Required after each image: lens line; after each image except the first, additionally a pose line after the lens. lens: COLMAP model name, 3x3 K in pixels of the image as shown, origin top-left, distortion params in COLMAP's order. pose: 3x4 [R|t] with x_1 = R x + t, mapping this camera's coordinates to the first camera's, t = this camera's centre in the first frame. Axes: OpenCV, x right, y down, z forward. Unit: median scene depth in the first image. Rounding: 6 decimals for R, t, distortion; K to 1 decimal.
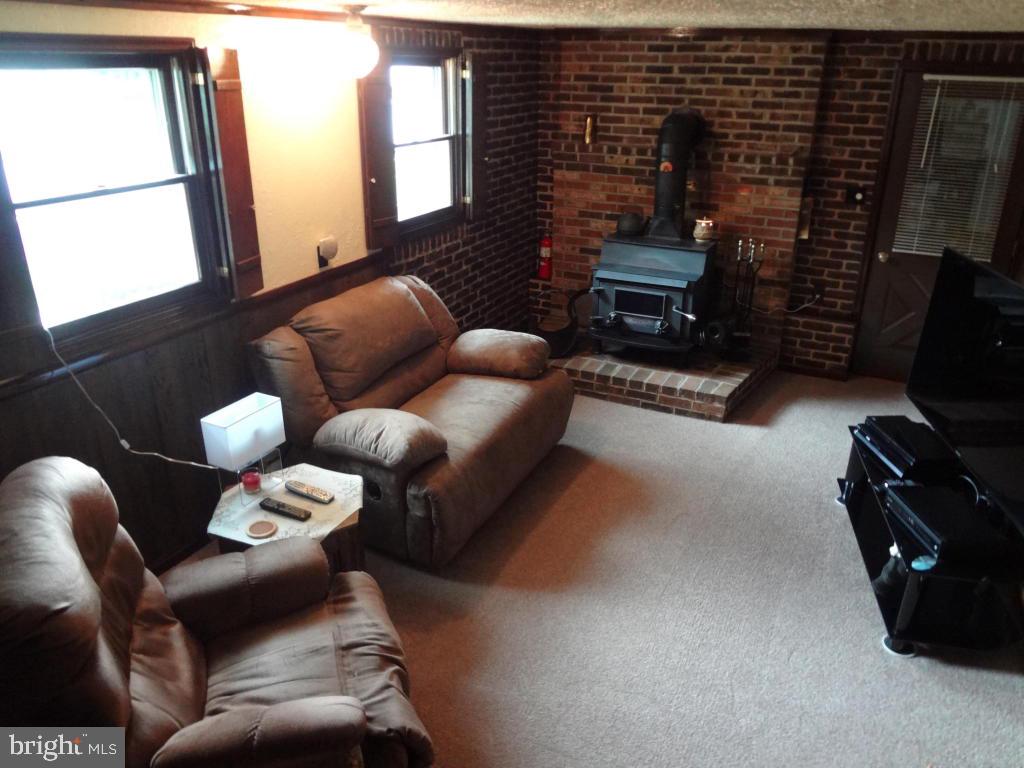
lens RADIAL K [[777.5, 0, 509.7], [0, 777.5, 386.2], [0, 0, 1]] dist [-0.043246, 0.001717]
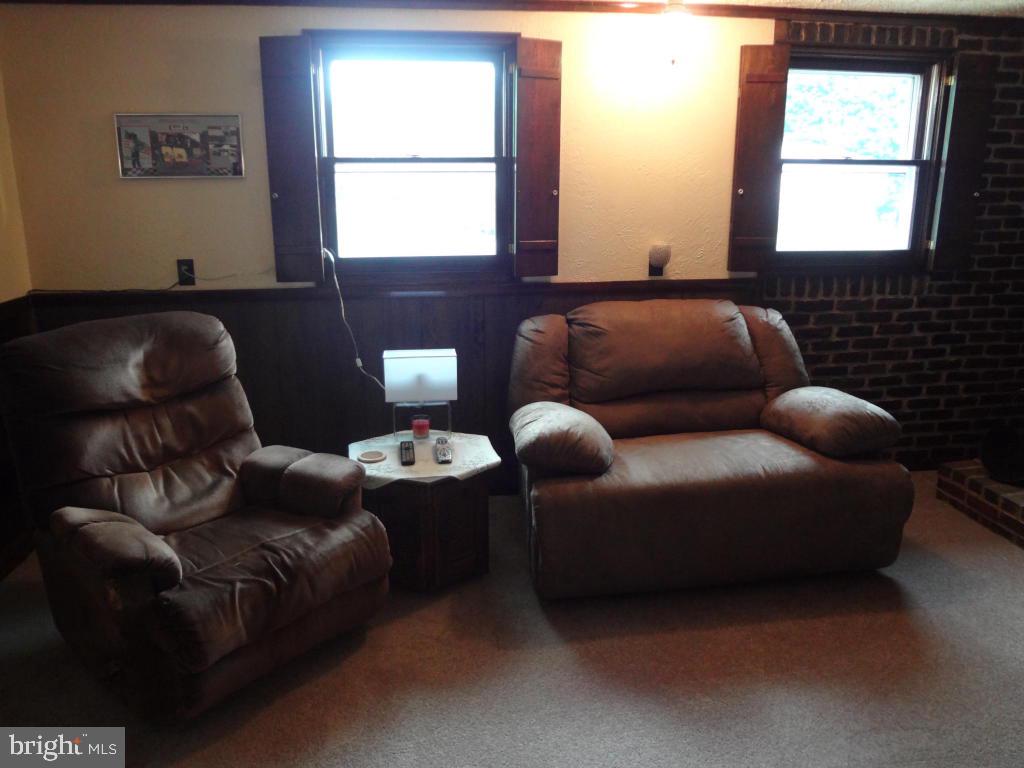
lens RADIAL K [[777.5, 0, 511.7], [0, 777.5, 380.1], [0, 0, 1]] dist [-0.043246, 0.001717]
pose [[0.559575, 0.194837, -0.805552, 0.412675], [-0.317896, 0.948088, 0.008487, 0.011103], [0.765388, 0.251333, 0.592464, 0.330331]]
